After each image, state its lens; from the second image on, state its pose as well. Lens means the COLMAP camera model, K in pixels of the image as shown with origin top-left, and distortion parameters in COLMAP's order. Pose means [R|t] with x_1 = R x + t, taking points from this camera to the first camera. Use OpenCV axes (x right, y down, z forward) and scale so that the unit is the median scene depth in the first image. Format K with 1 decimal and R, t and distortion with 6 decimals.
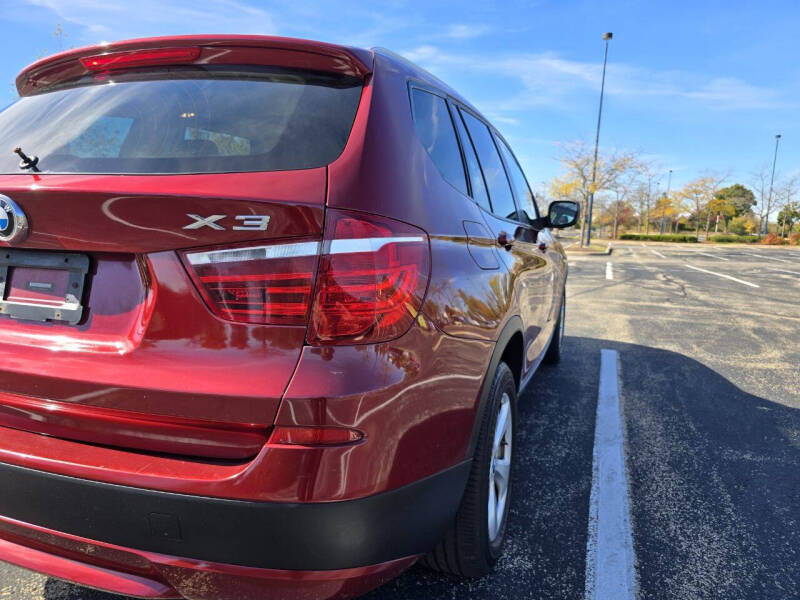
lens RADIAL K [[534.1, 0, 398.9], [0, 534.1, 314.5], [0, 0, 1]] dist [0.006931, 0.000727]
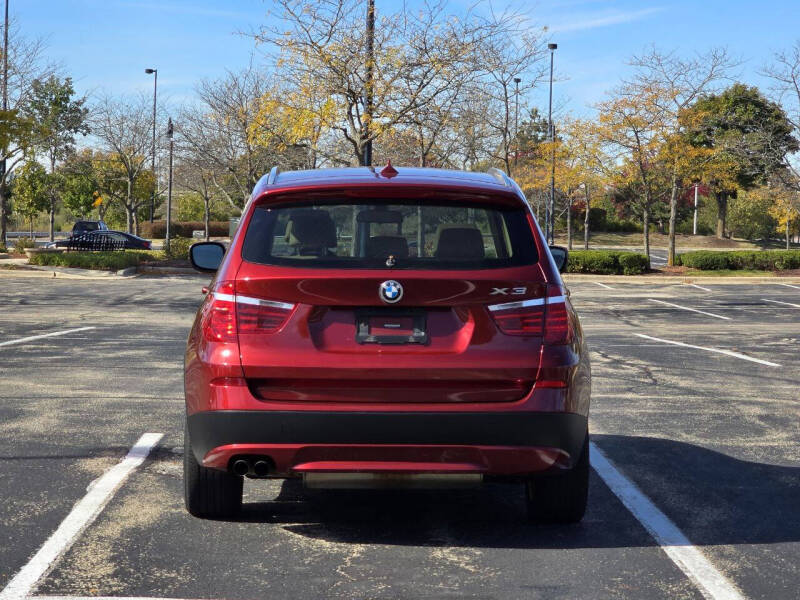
lens RADIAL K [[2429.1, 0, 400.0], [0, 2429.1, 373.0], [0, 0, 1]] dist [-0.008875, 2.235361]
pose [[0.917386, -0.039362, 0.396046, -0.454790], [0.077199, 0.993797, -0.080048, 0.090385], [-0.390439, 0.104009, 0.914735, -0.771647]]
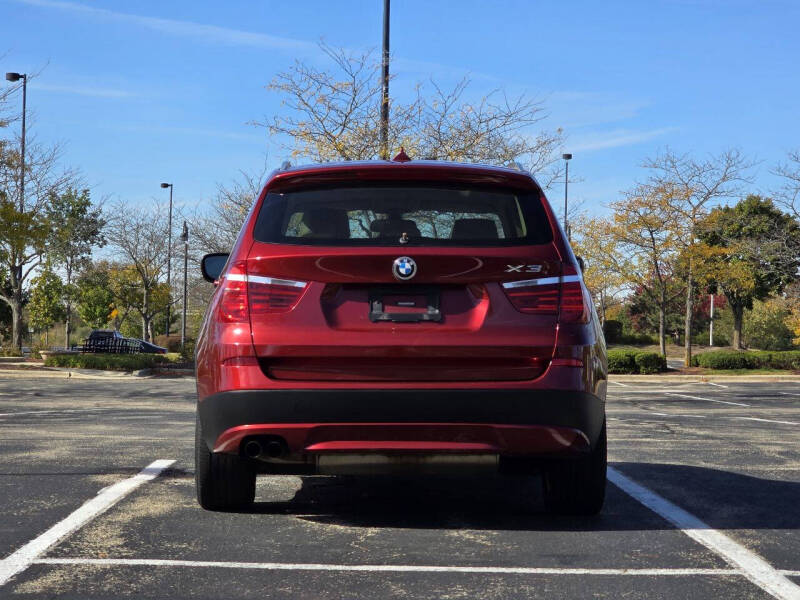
lens RADIAL K [[2429.1, 0, 400.0], [0, 2429.1, 373.0], [0, 0, 1]] dist [-0.008875, 2.235361]
pose [[0.919949, -0.021269, 0.391460, -0.450628], [0.082337, 0.986739, -0.139883, 0.154318], [-0.383294, 0.160917, 0.909501, -0.751501]]
